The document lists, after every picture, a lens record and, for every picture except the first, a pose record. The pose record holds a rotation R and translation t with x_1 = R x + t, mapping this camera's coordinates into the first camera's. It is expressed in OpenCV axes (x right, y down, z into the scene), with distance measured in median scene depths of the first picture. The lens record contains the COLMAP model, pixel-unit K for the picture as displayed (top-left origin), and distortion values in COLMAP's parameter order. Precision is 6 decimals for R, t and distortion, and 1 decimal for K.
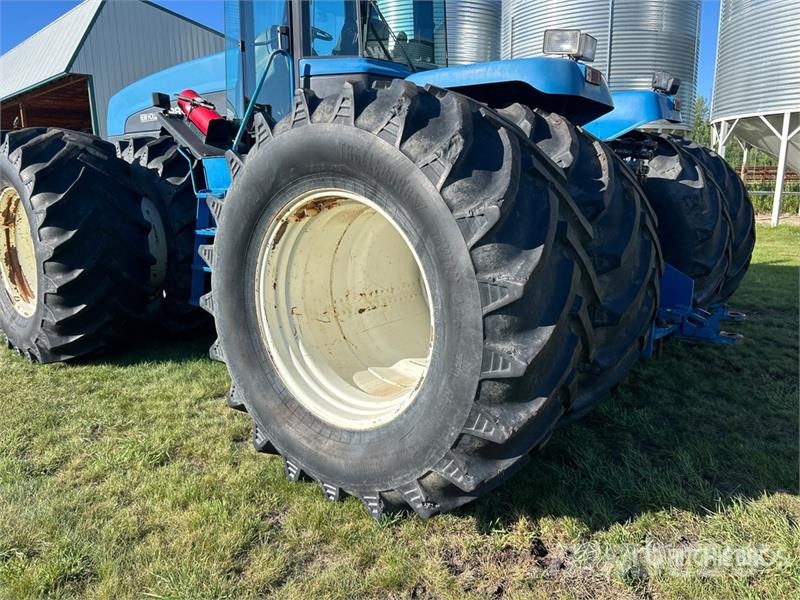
lens RADIAL K [[606.7, 0, 400.0], [0, 606.7, 300.0], [0, 0, 1]] dist [0.034417, -0.037547]
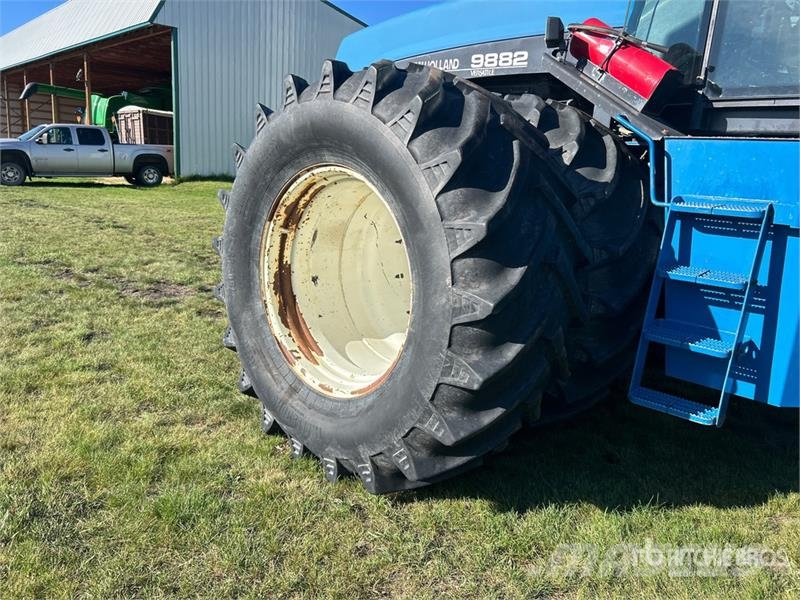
lens RADIAL K [[606.7, 0, 400.0], [0, 606.7, 300.0], [0, 0, 1]] dist [0.034417, -0.037547]
pose [[0.996151, 0.082843, -0.028657, -0.507461], [-0.082170, 0.996332, 0.023908, -0.075638], [0.030532, -0.021461, 0.999303, 0.413772]]
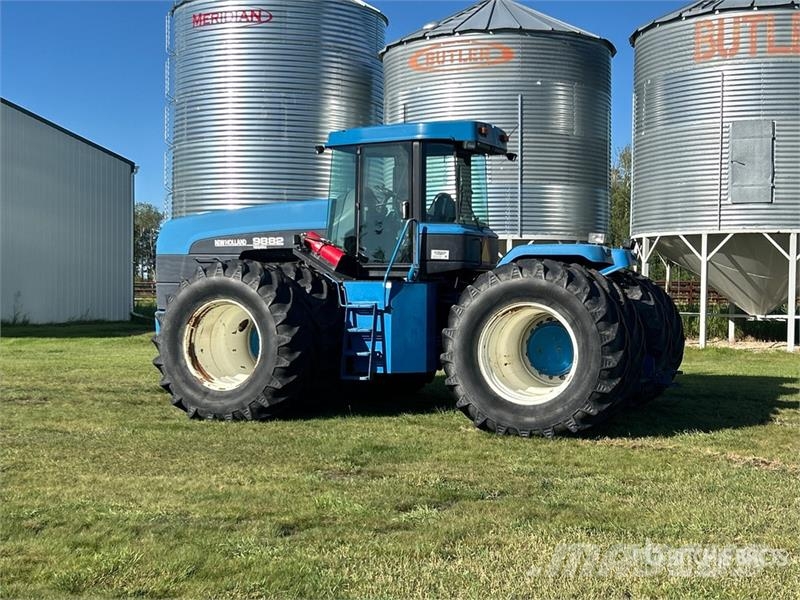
lens RADIAL K [[1192.1, 0, 400.0], [0, 1192.1, 300.0], [0, 0, 1]] dist [0.167626, -0.047930]
pose [[0.958176, 0.012850, 0.285890, -0.959538], [0.040519, 0.982836, -0.179979, 0.316379], [-0.283295, 0.184035, 0.941209, -1.643523]]
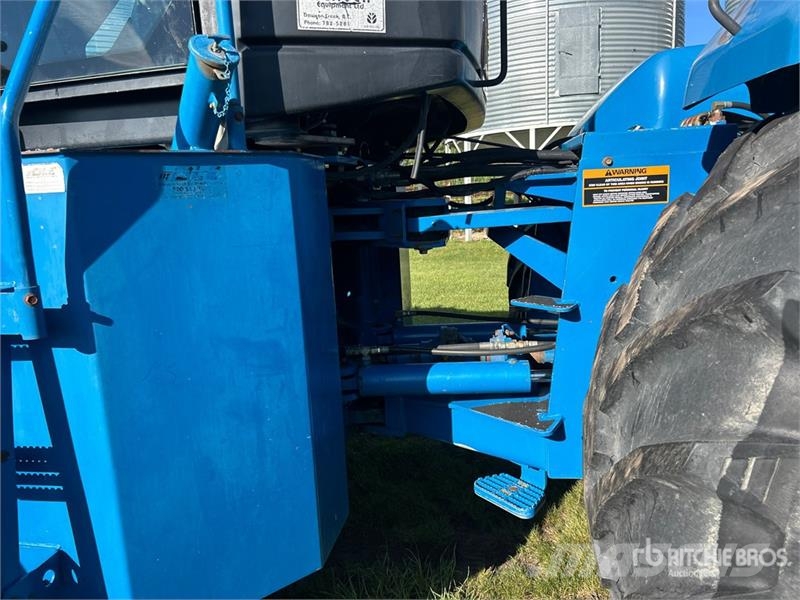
lens RADIAL K [[606.7, 0, 400.0], [0, 606.7, 300.0], [0, 0, 1]] dist [0.034417, -0.037547]
pose [[0.856102, -0.121823, 0.502243, -0.230321], [0.141104, 0.989995, -0.000389, -0.135575], [-0.497171, 0.071201, 0.864726, 0.621329]]
